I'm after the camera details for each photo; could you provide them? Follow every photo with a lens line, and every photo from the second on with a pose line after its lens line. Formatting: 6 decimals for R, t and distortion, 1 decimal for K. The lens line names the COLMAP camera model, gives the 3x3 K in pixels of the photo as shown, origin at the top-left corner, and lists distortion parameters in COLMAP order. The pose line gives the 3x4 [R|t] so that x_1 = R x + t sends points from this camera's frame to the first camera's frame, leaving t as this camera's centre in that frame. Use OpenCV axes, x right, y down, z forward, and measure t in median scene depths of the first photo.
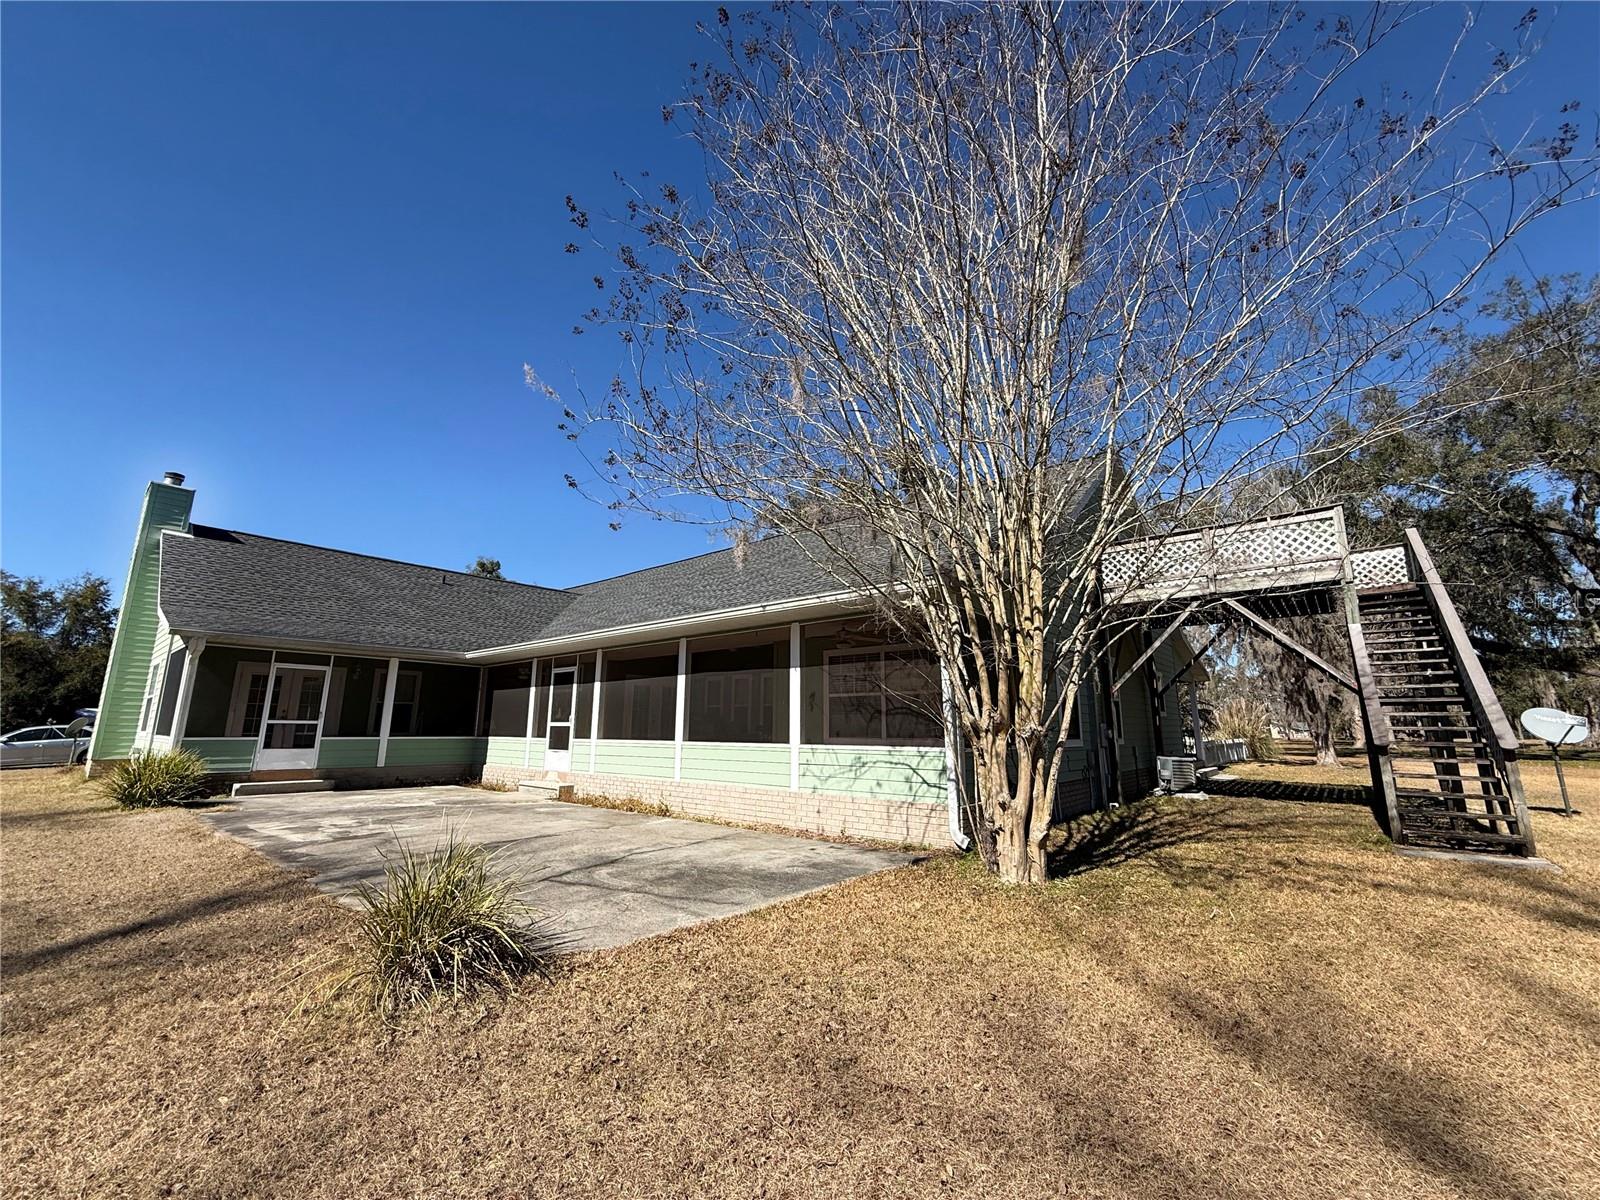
lens RADIAL K [[641.5, 0, 800.0], [0, 641.5, 600.0], [0, 0, 1]] dist [0.001435, -0.000155]
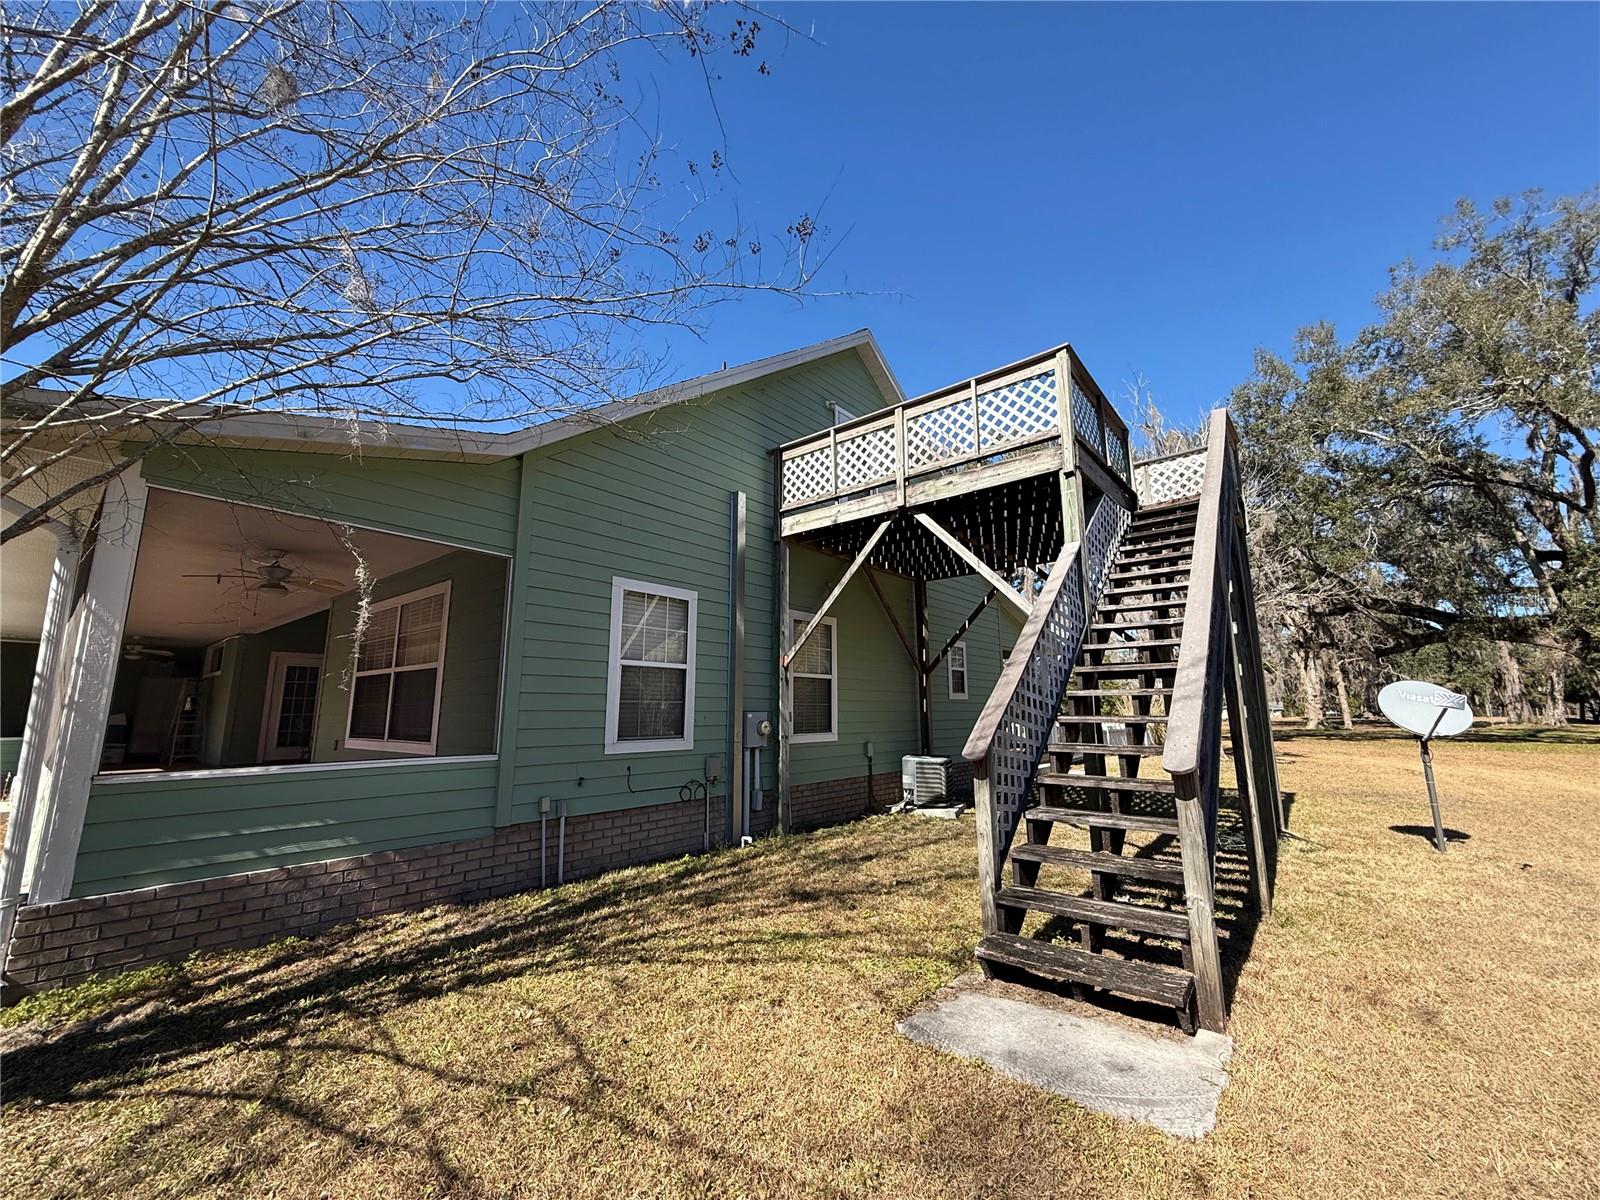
lens RADIAL K [[641.5, 0, 800.0], [0, 641.5, 600.0], [0, 0, 1]] dist [0.001435, -0.000155]
pose [[0.999866, -0.009148, 0.013575, 0.444652], [0.008836, 0.999699, 0.022888, 0.055095], [-0.013780, -0.022765, 0.999646, 0.302307]]
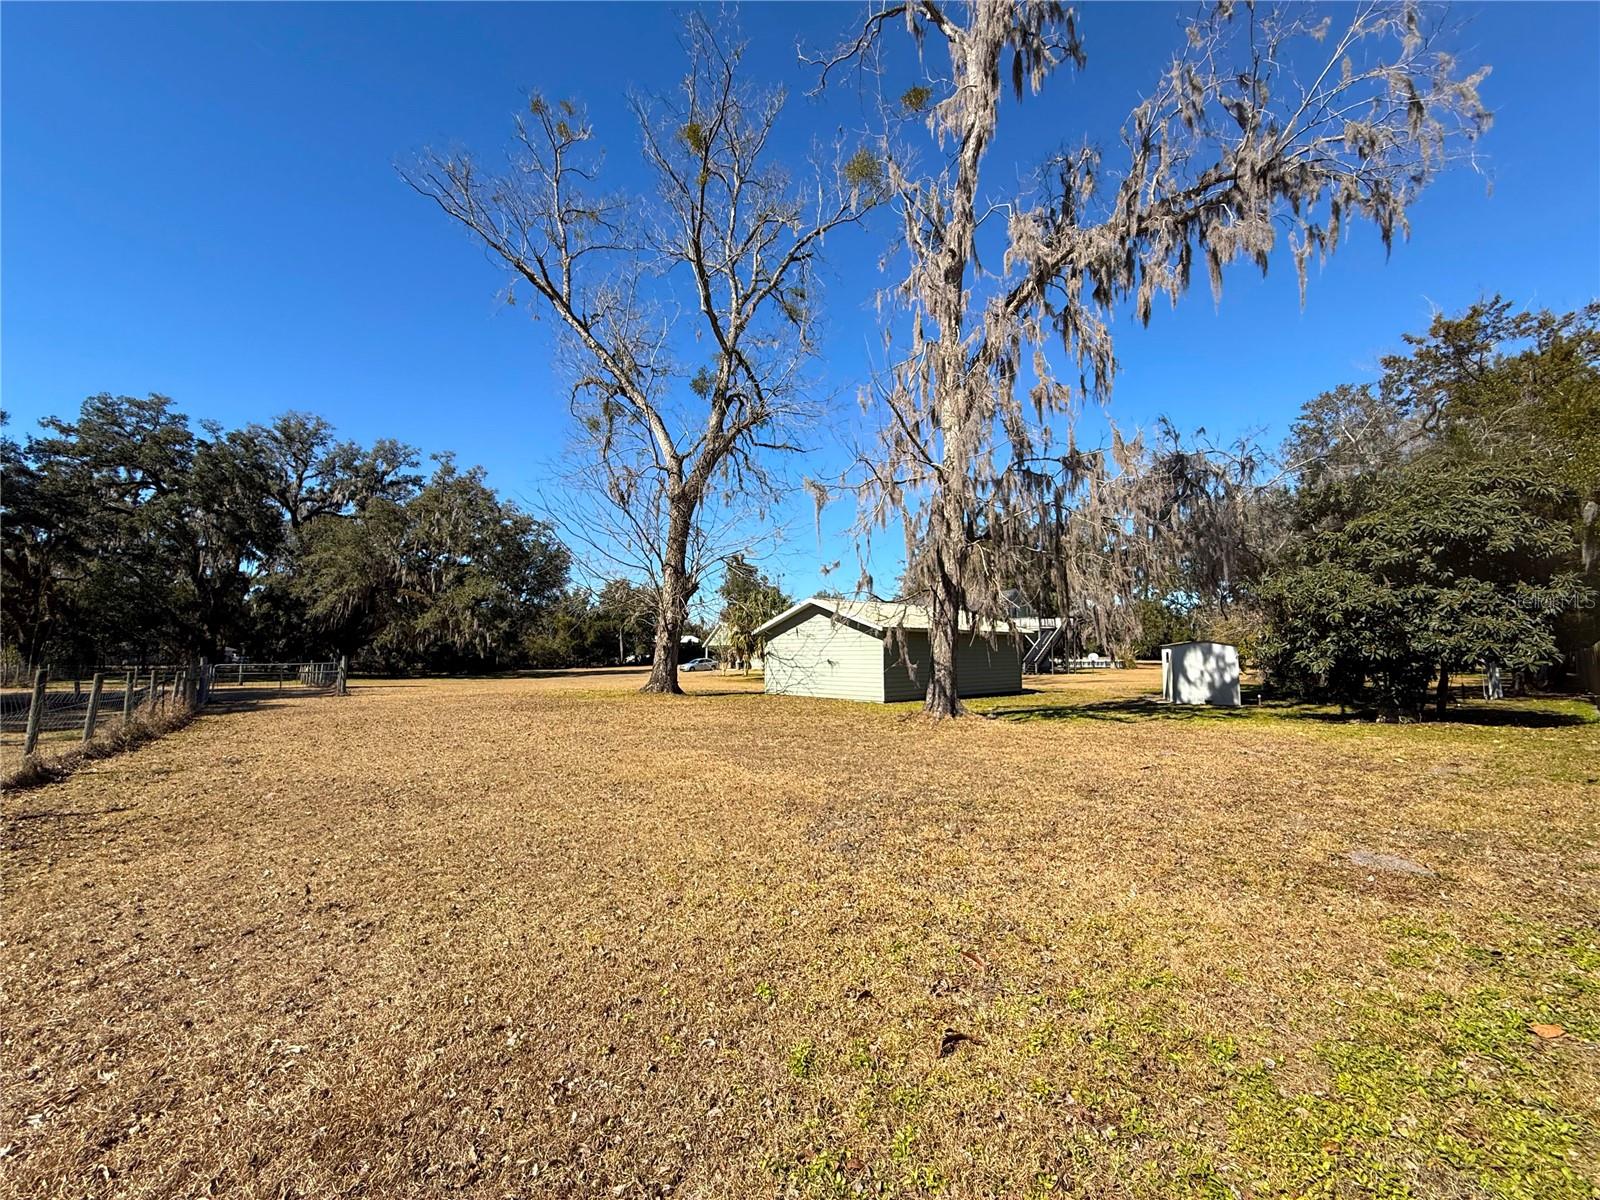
lens RADIAL K [[641.5, 0, 800.0], [0, 641.5, 600.0], [0, 0, 1]] dist [0.001435, -0.000155]
pose [[0.977853, -0.026325, -0.207632, -0.013473], [0.050033, 0.992697, 0.109769, -0.764156], [0.203226, -0.117726, 0.972029, -3.594245]]
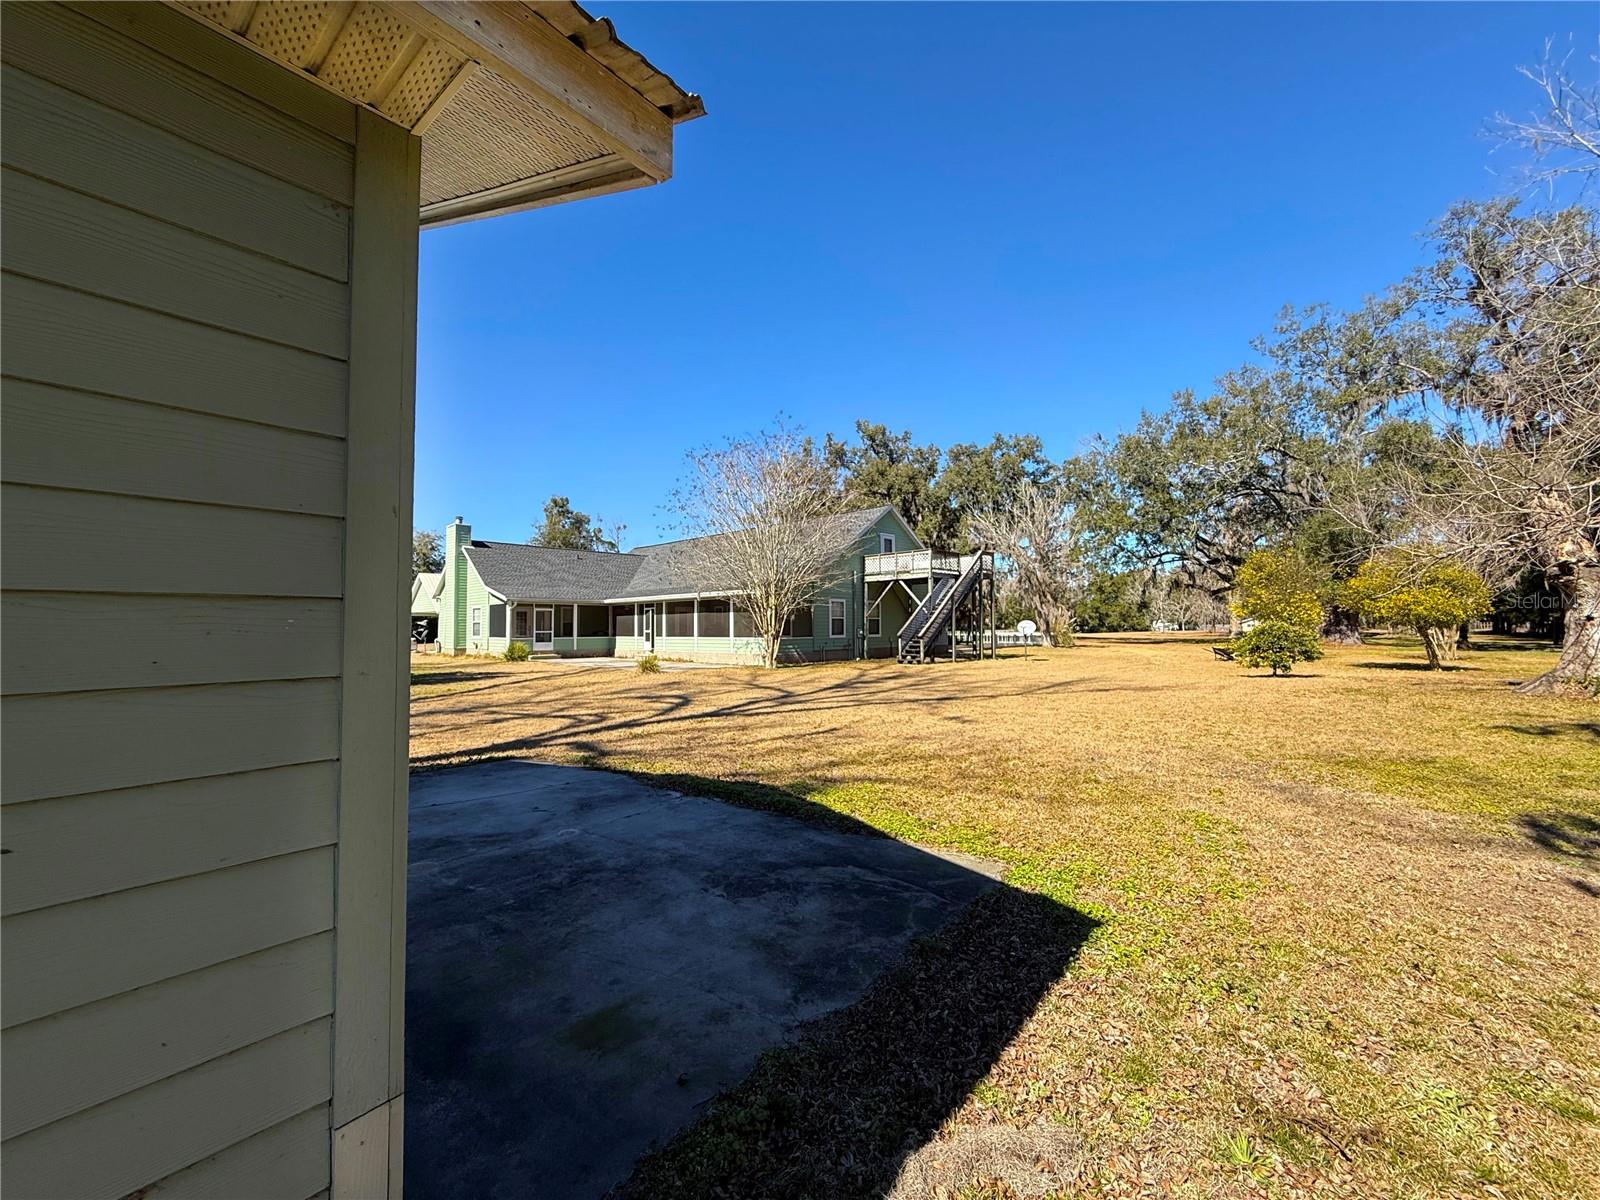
lens RADIAL K [[641.5, 0, 800.0], [0, 641.5, 600.0], [0, 0, 1]] dist [0.001435, -0.000155]
pose [[0.997300, -0.016182, -0.071634, 0.367985], [0.026988, 0.987925, 0.152562, -0.277320], [0.068301, -0.154083, 0.985694, -1.331750]]
